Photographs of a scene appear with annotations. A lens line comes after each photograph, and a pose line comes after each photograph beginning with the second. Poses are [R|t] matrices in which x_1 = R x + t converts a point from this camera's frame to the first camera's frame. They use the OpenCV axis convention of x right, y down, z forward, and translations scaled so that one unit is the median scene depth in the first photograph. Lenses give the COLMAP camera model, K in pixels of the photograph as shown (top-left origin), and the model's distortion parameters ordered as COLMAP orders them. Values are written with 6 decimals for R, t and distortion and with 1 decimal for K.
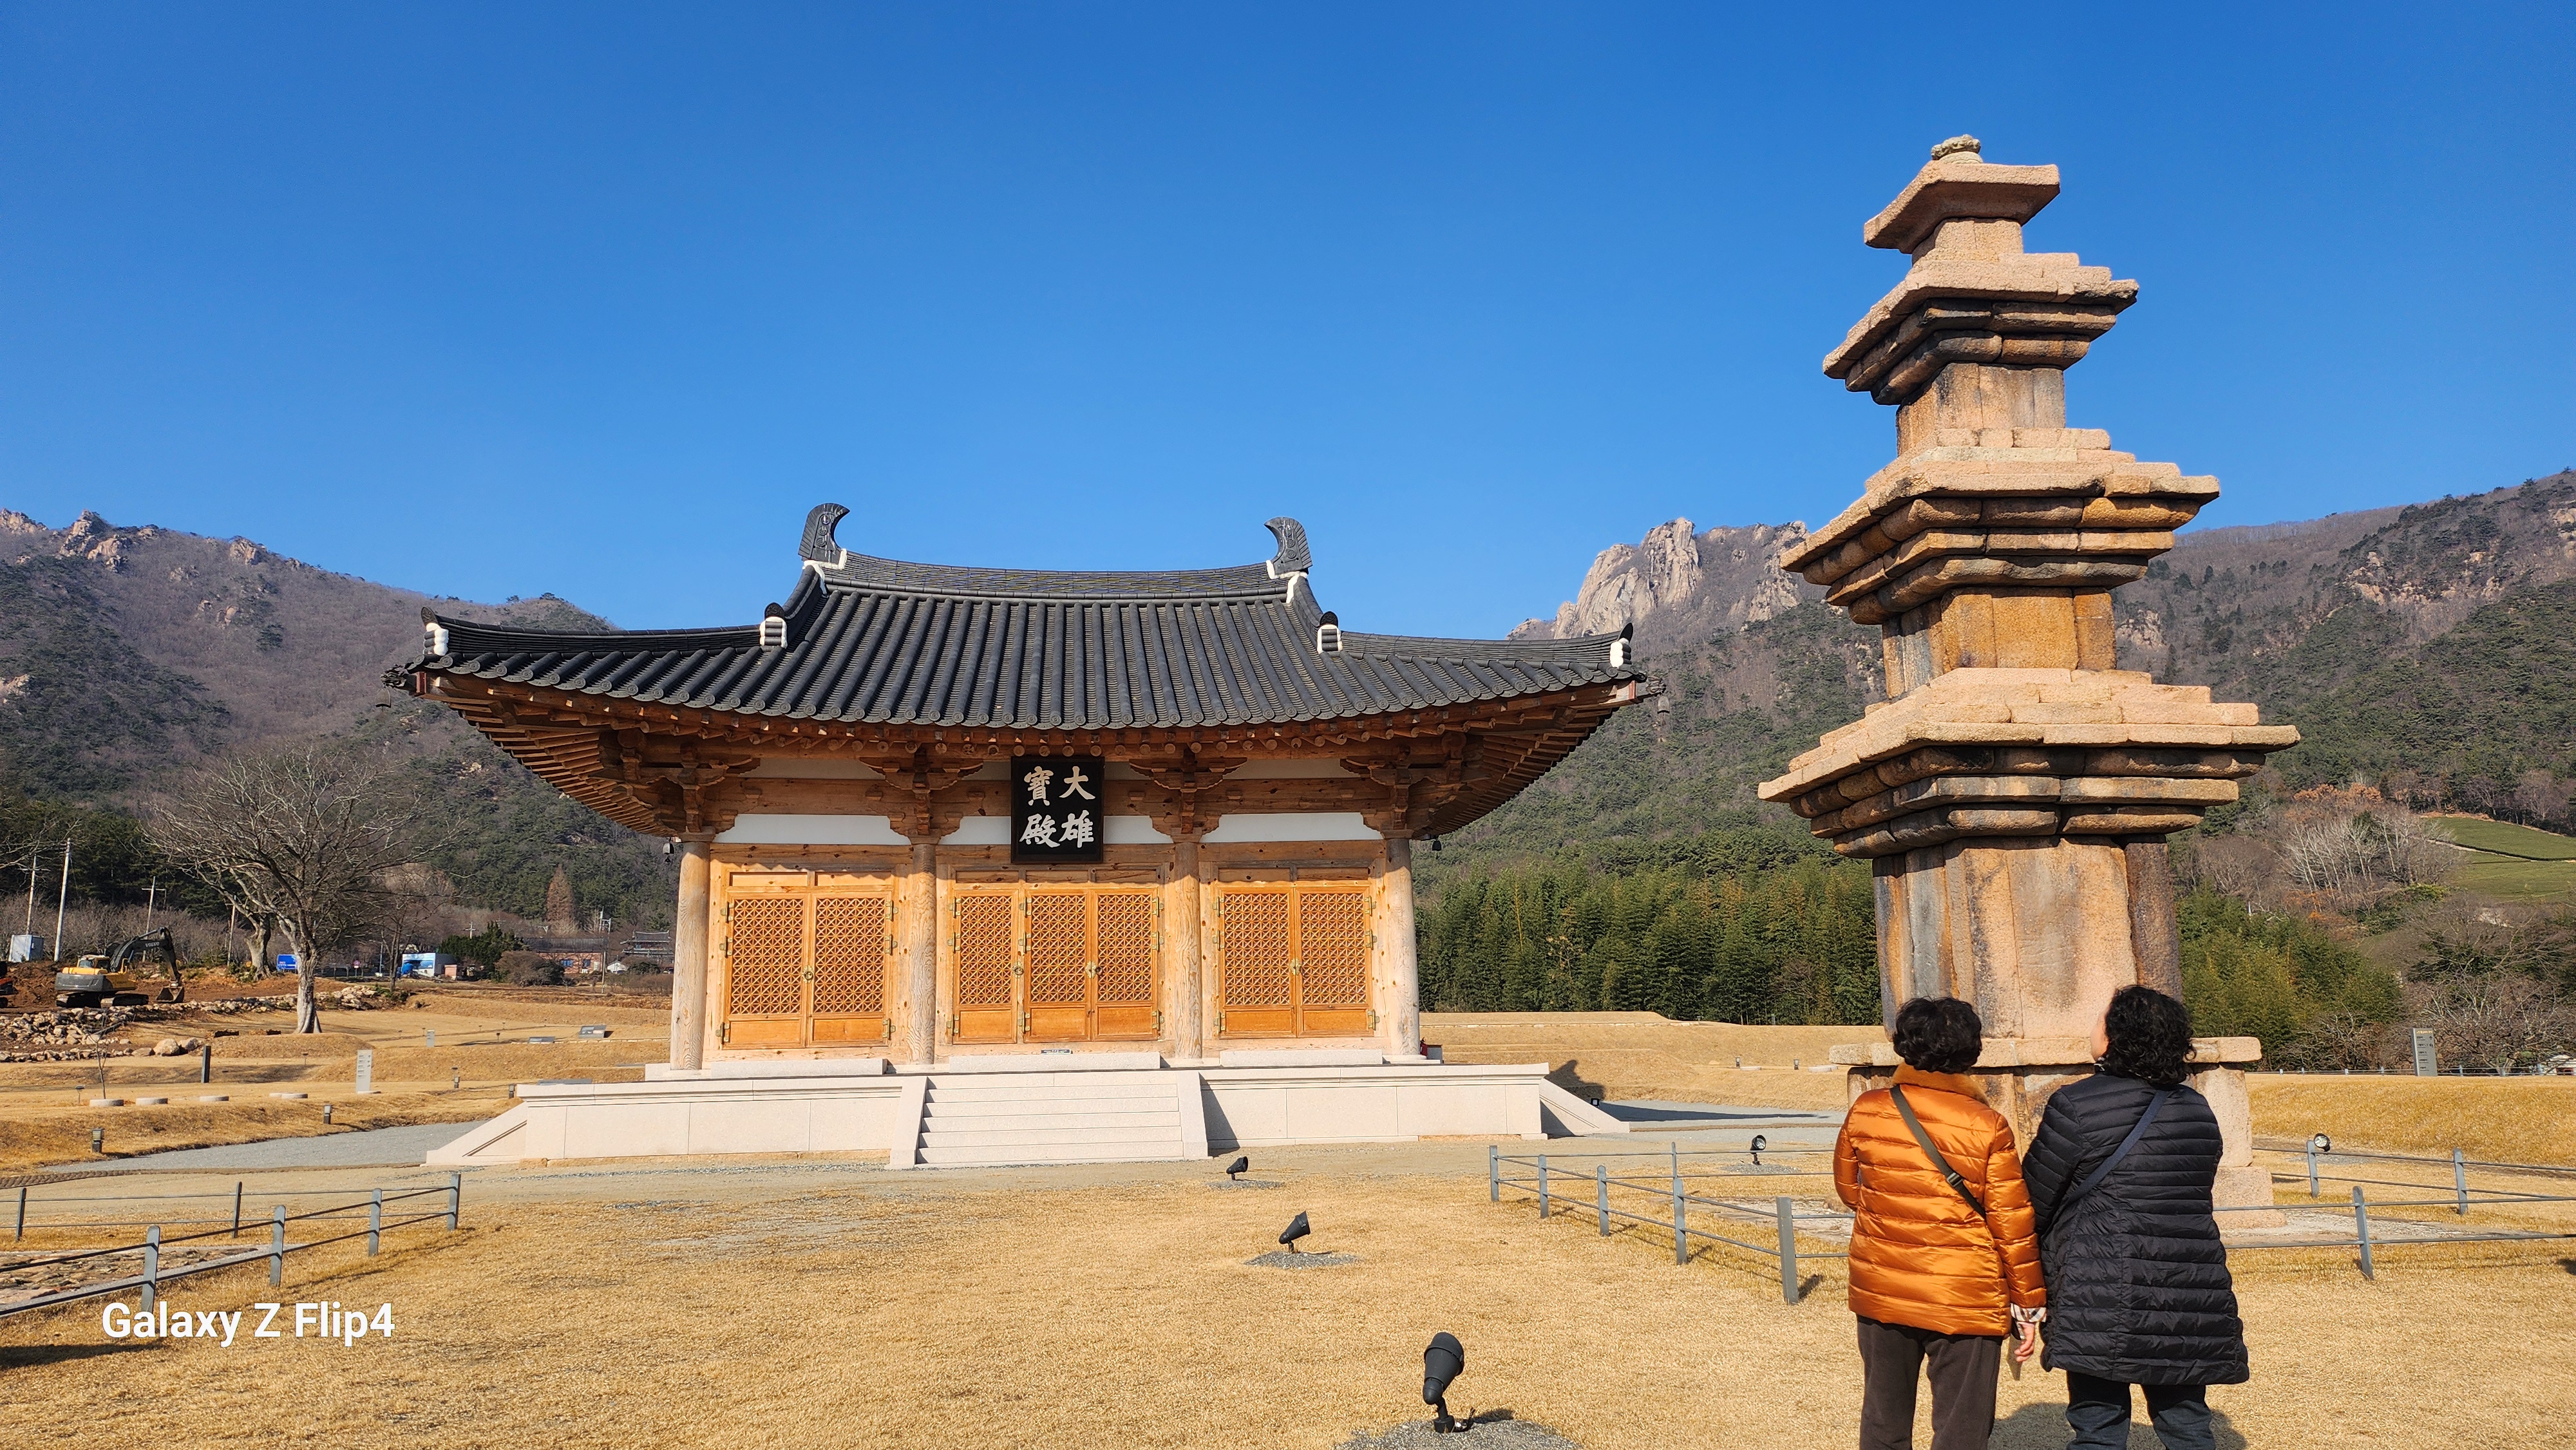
lens RADIAL K [[1819.5, 0, 1273.6], [0, 1819.5, 766.9], [0, 0, 1]] dist [0.086149, -0.095248]
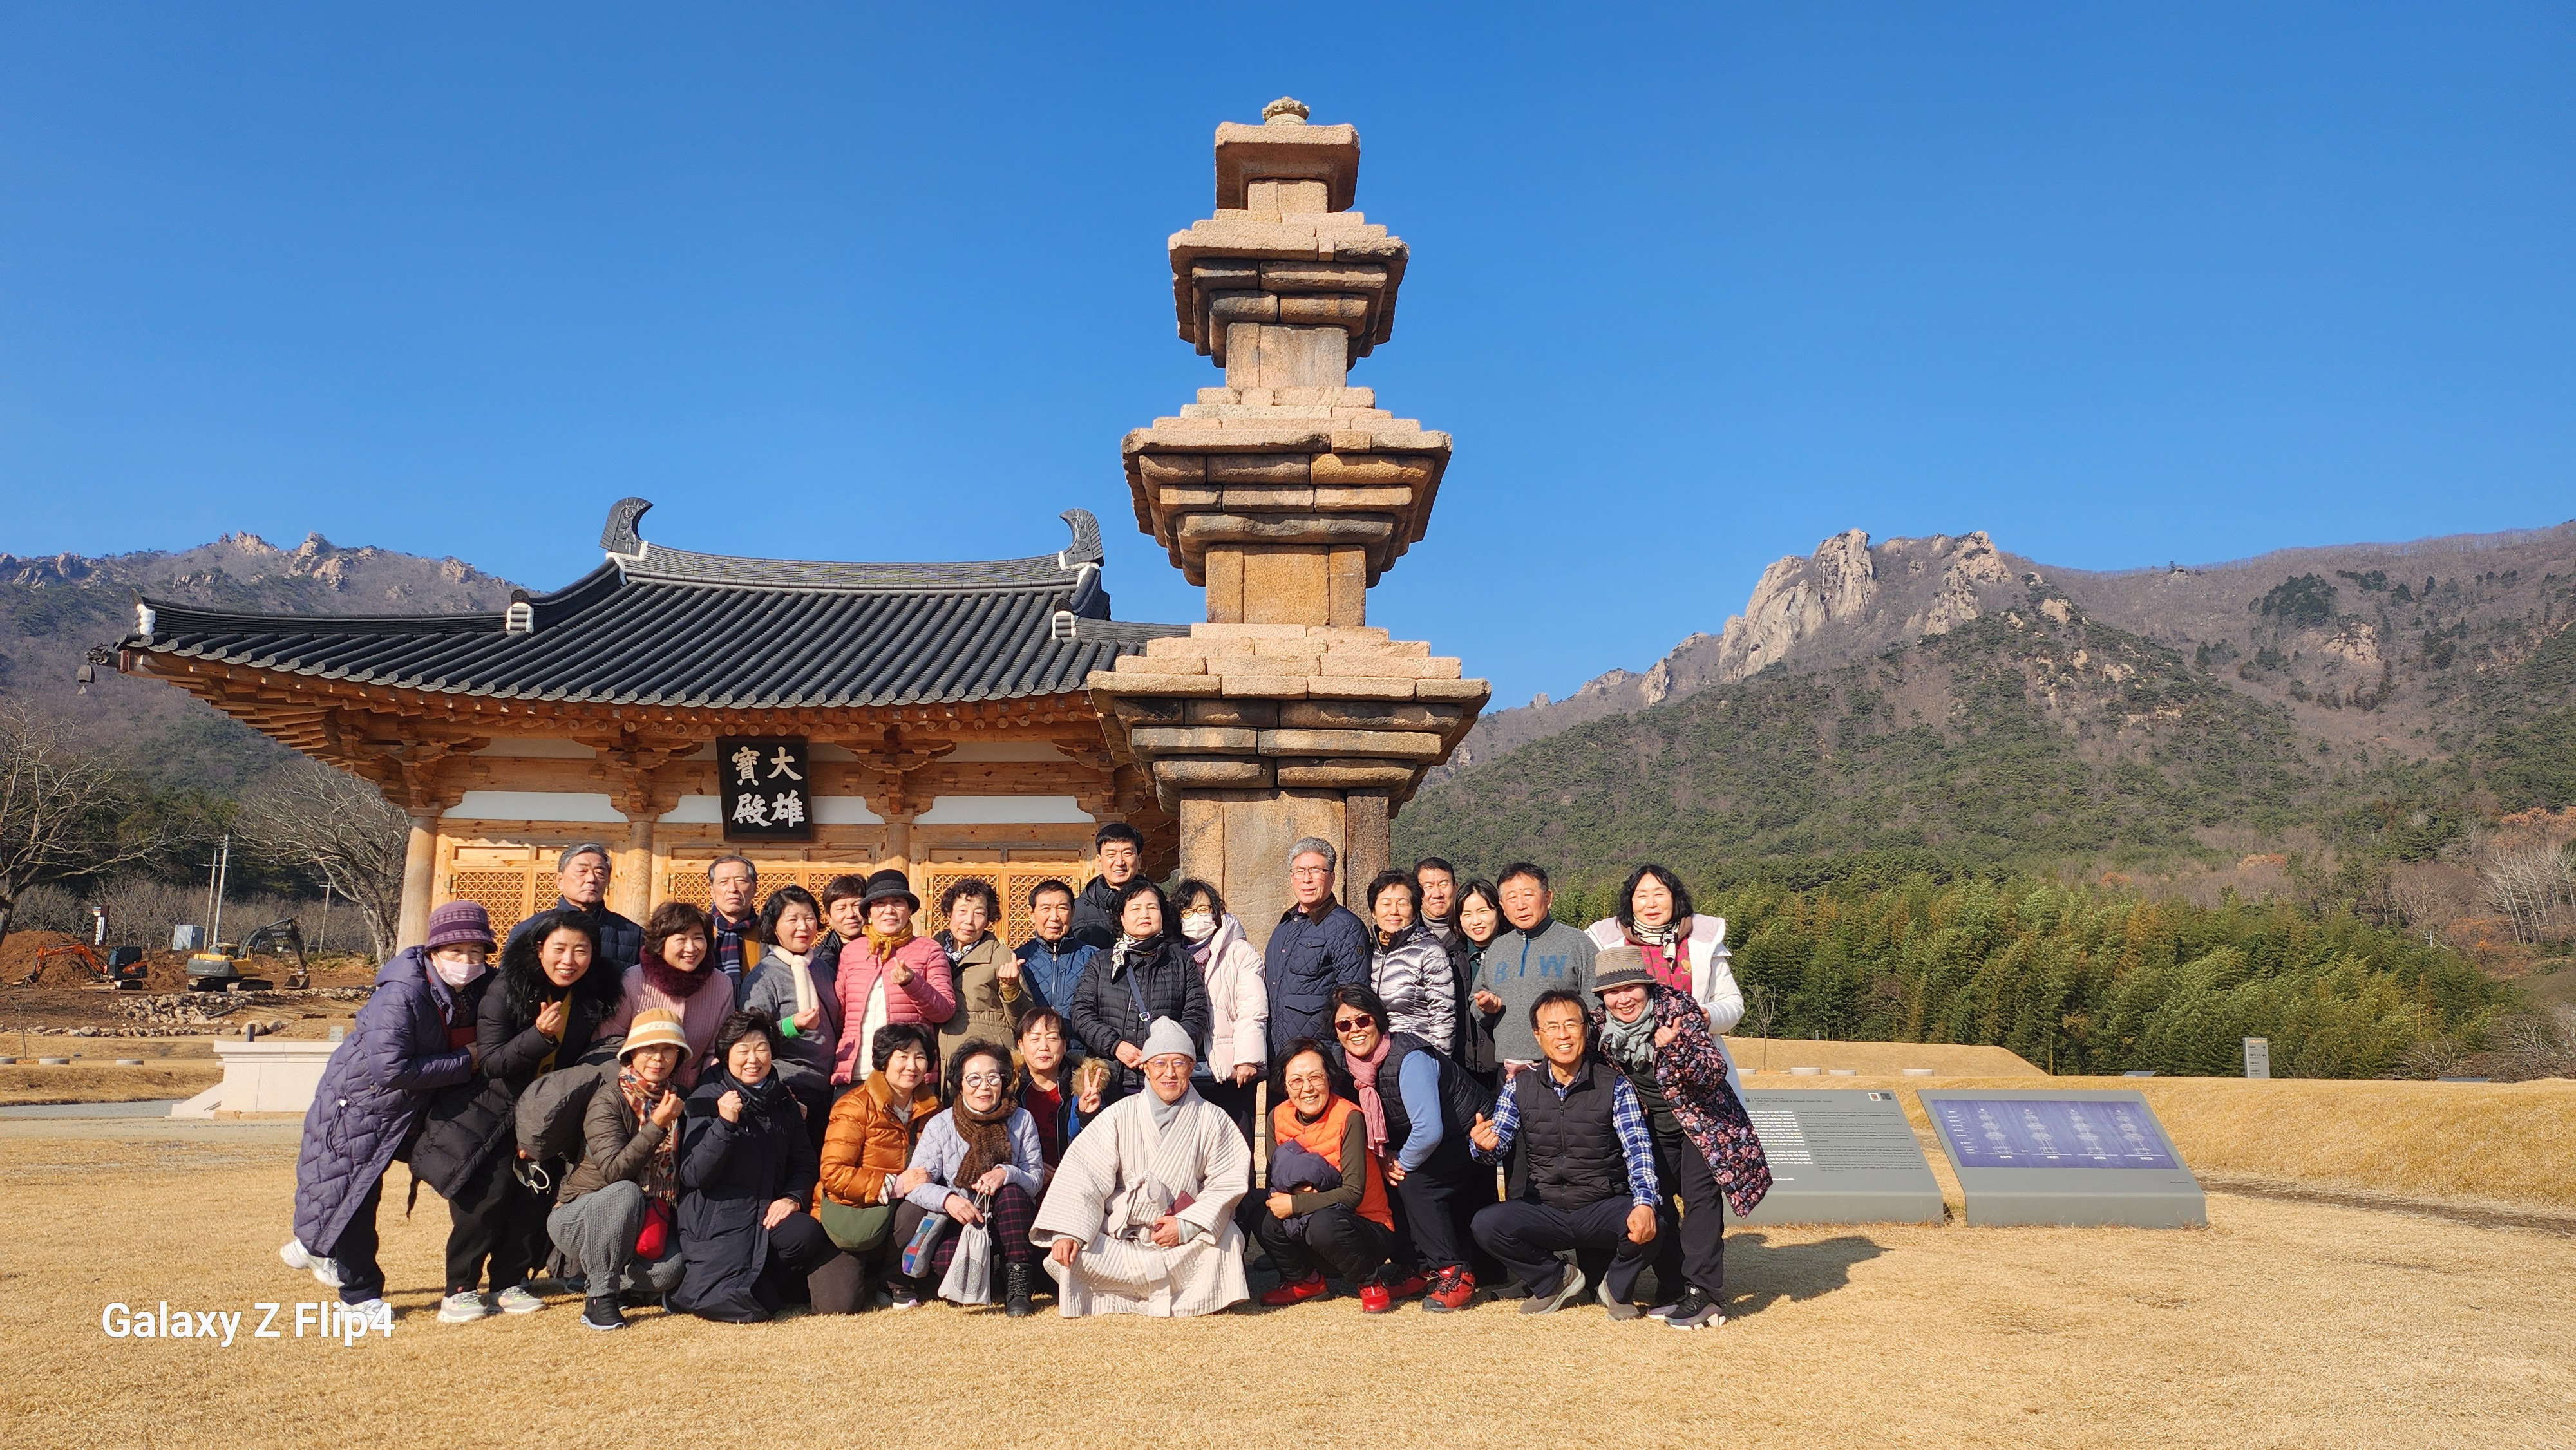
lens RADIAL K [[1818.1, 0, 1257.1], [0, 1818.1, 785.4], [0, 0, 1]] dist [0.080199, -0.079670]
pose [[0.994864, 0.007902, -0.100912, 0.260199], [-0.007724, 0.999968, 0.002153, 0.016957], [0.100926, -0.001362, 0.994893, 0.003288]]
